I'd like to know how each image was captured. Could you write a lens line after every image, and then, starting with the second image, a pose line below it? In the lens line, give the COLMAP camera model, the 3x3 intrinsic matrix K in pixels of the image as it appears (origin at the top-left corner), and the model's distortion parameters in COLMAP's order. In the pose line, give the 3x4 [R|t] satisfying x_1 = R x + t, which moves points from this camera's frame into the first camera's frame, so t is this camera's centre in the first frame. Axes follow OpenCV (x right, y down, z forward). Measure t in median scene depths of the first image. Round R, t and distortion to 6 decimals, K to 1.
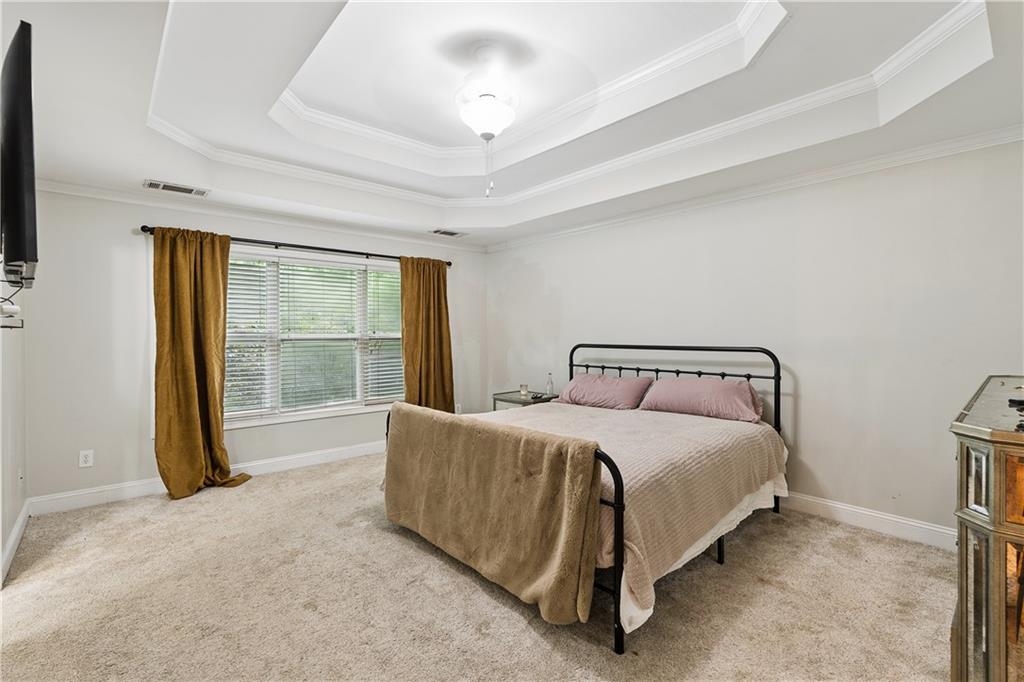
lens RADIAL K [[460.5, 0, 508.4], [0, 460.5, 340.3], [0, 0, 1]] dist [-0.007804, 0.003244]
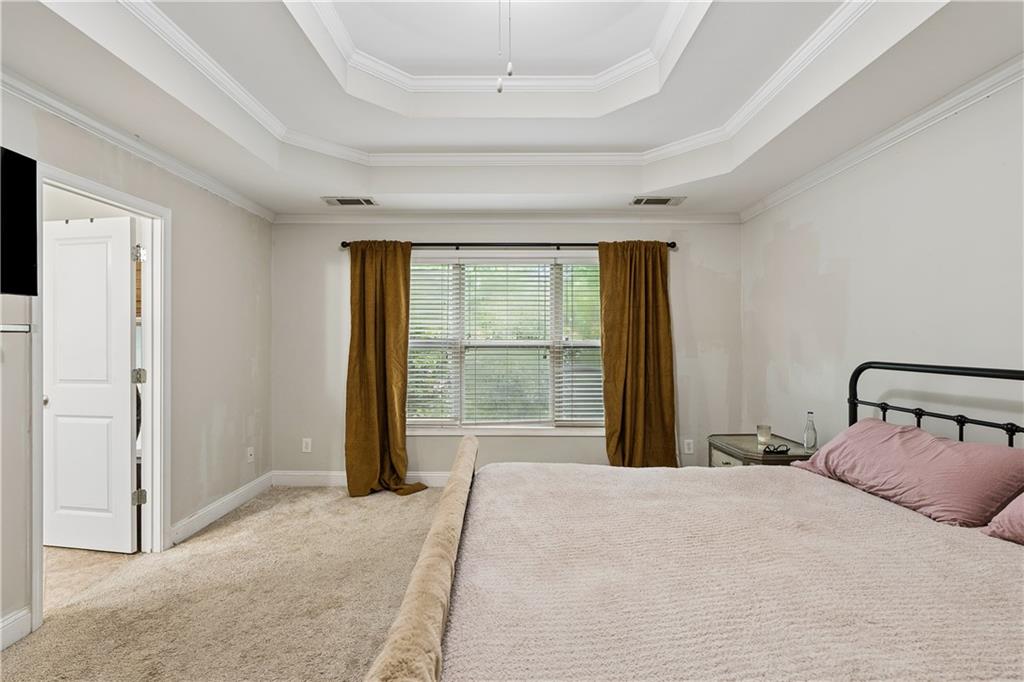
lens RADIAL K [[460.5, 0, 513.1], [0, 460.5, 341.3], [0, 0, 1]] dist [-0.007804, 0.003244]
pose [[0.752440, 0.005549, -0.658637, 0.212513], [-0.014854, 0.999853, -0.008546, -0.005715], [0.658493, 0.016214, 0.752412, 0.382219]]
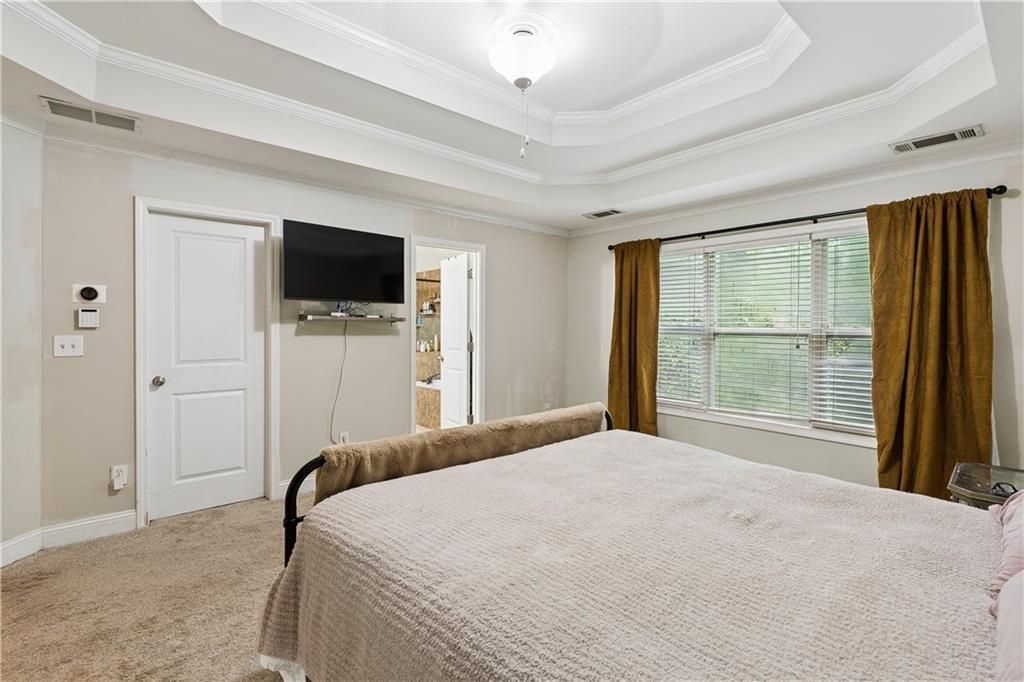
lens RADIAL K [[460.5, 0, 514.4], [0, 460.5, 331.6], [0, 0, 1]] dist [-0.007804, 0.003244]
pose [[0.001318, 0.016921, -0.999856, 0.486512], [-0.023182, 0.999589, 0.016886, -0.012026], [0.999730, 0.023156, 0.001709, 0.628734]]
